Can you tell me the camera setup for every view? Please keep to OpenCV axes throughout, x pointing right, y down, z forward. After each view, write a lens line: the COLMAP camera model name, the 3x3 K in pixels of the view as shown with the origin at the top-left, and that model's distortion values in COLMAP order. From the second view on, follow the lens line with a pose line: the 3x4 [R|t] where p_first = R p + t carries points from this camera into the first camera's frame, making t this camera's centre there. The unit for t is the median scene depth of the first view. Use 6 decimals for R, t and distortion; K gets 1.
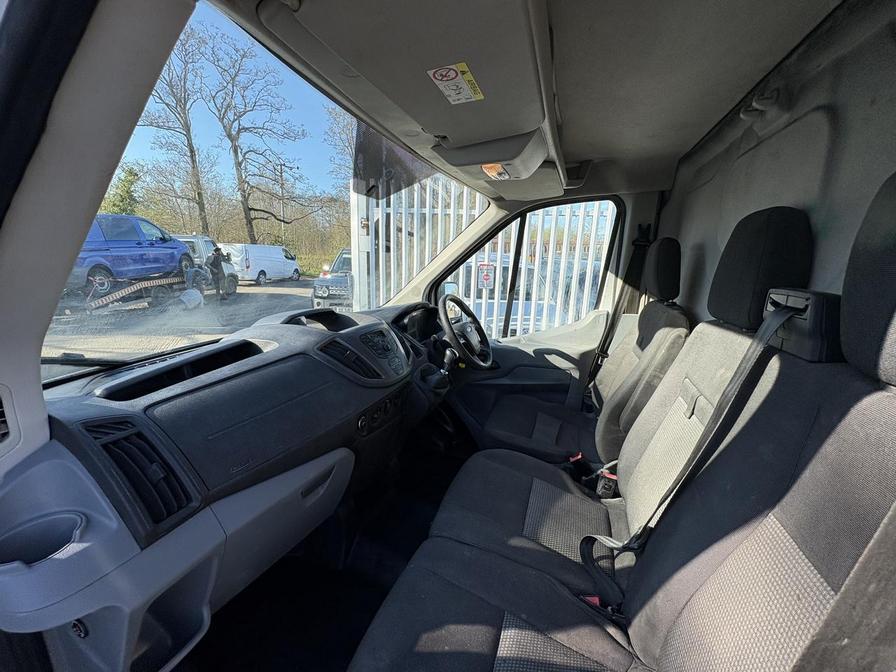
lens RADIAL K [[359.4, 0, 449.1], [0, 359.4, 336.5], [0, 0, 1]] dist [0.000401, -0.000130]
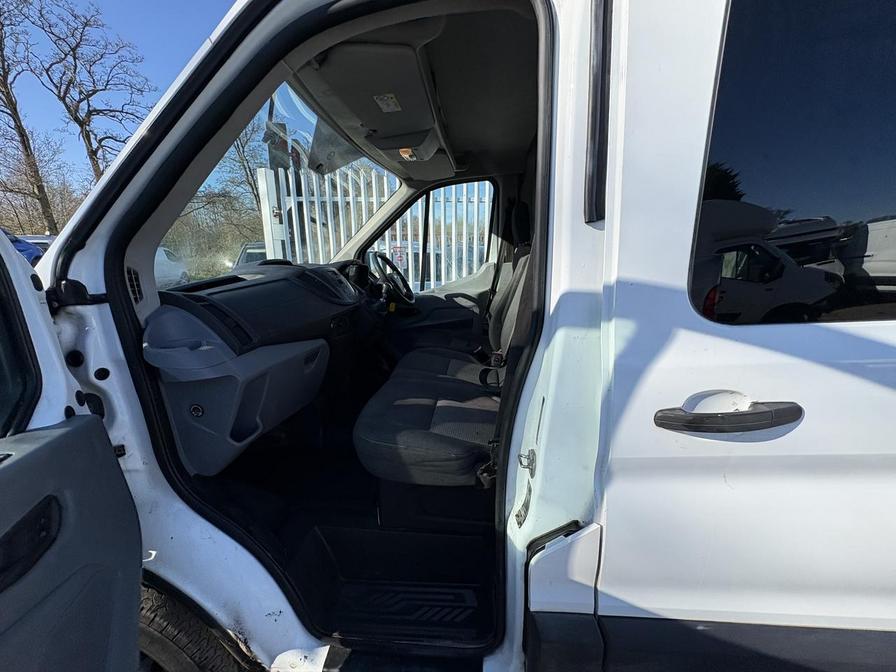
lens RADIAL K [[356.7, 0, 450.8], [0, 356.7, 338.9], [0, 0, 1]] dist [0.002151, -0.000304]
pose [[0.967548, -0.096320, 0.233611, -0.026843], [0.092260, 0.995334, 0.028271, 0.064620], [-0.235244, -0.005800, 0.971919, -0.114592]]
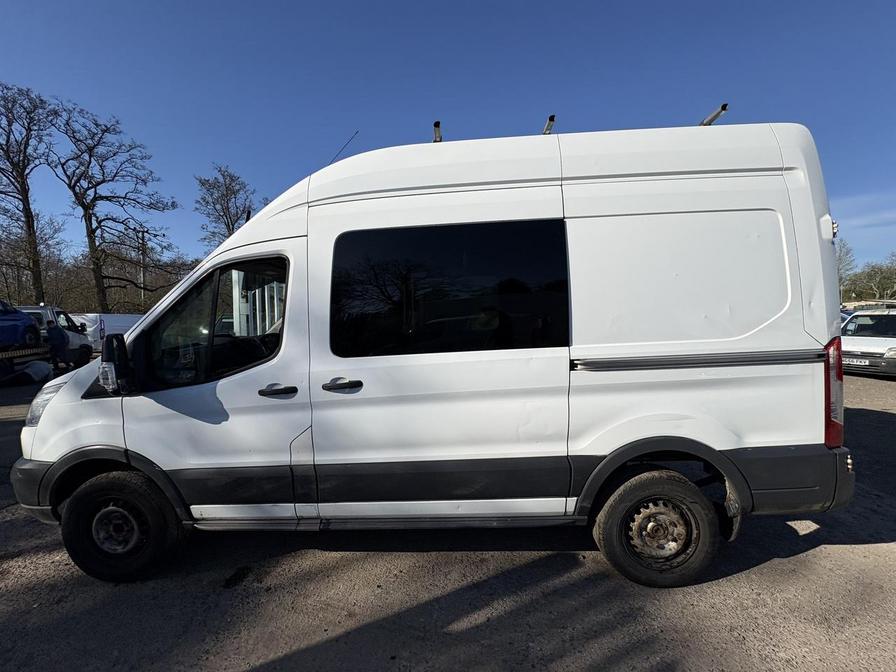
lens RADIAL K [[363.6, 0, 450.4], [0, 363.6, 338.2], [0, 0, 1]] dist [0.000922, 0.000338]
pose [[0.956998, -0.051238, 0.285535, 0.108383], [0.097670, 0.983724, -0.150825, 0.131649], [-0.273160, 0.172227, 0.946426, -0.481107]]
